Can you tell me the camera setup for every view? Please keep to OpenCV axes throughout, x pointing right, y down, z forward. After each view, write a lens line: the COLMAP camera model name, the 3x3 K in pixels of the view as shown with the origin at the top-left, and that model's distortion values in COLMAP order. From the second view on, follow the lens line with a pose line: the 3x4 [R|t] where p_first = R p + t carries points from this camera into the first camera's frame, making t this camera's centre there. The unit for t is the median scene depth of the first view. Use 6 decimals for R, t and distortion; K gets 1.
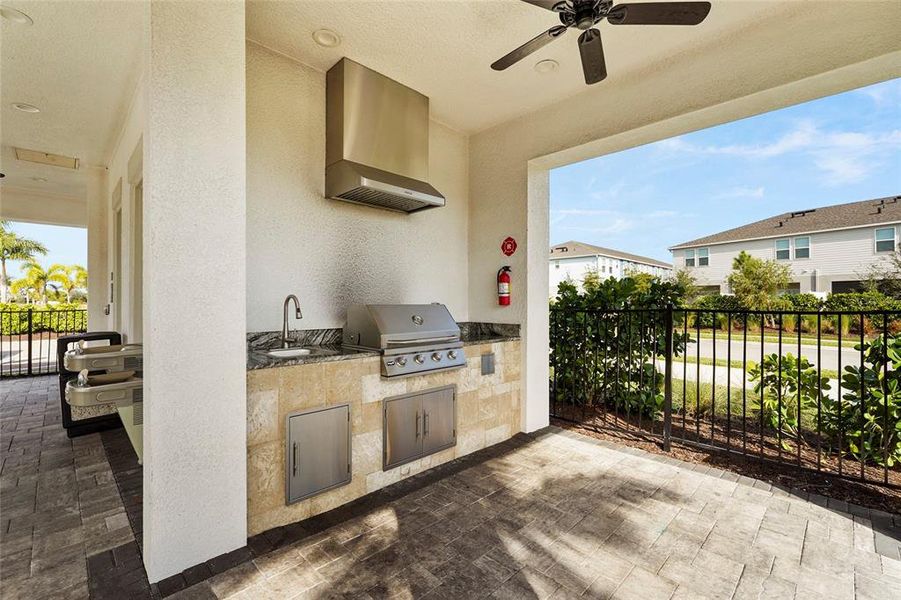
lens RADIAL K [[404.1, 0, 451.9], [0, 404.1, 302.4], [0, 0, 1]] dist [0.002357, -0.000181]
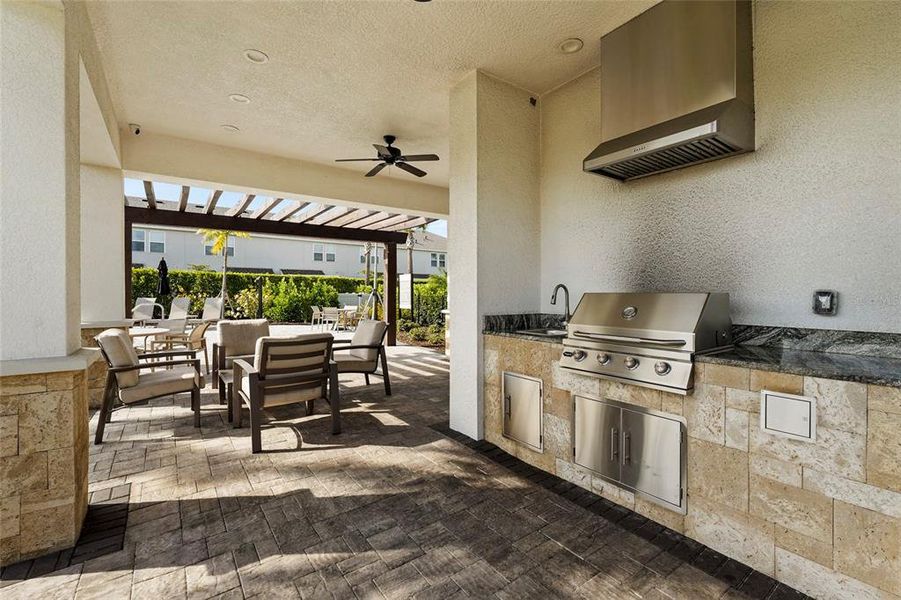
lens RADIAL K [[404.1, 0, 451.9], [0, 404.1, 297.2], [0, 0, 1]] dist [0.002357, -0.000181]
pose [[-0.179021, 0.006659, -0.983823, 0.969932], [-0.000318, 0.999977, 0.006827, 0.012241], [0.983845, 0.001535, -0.179015, 1.050177]]
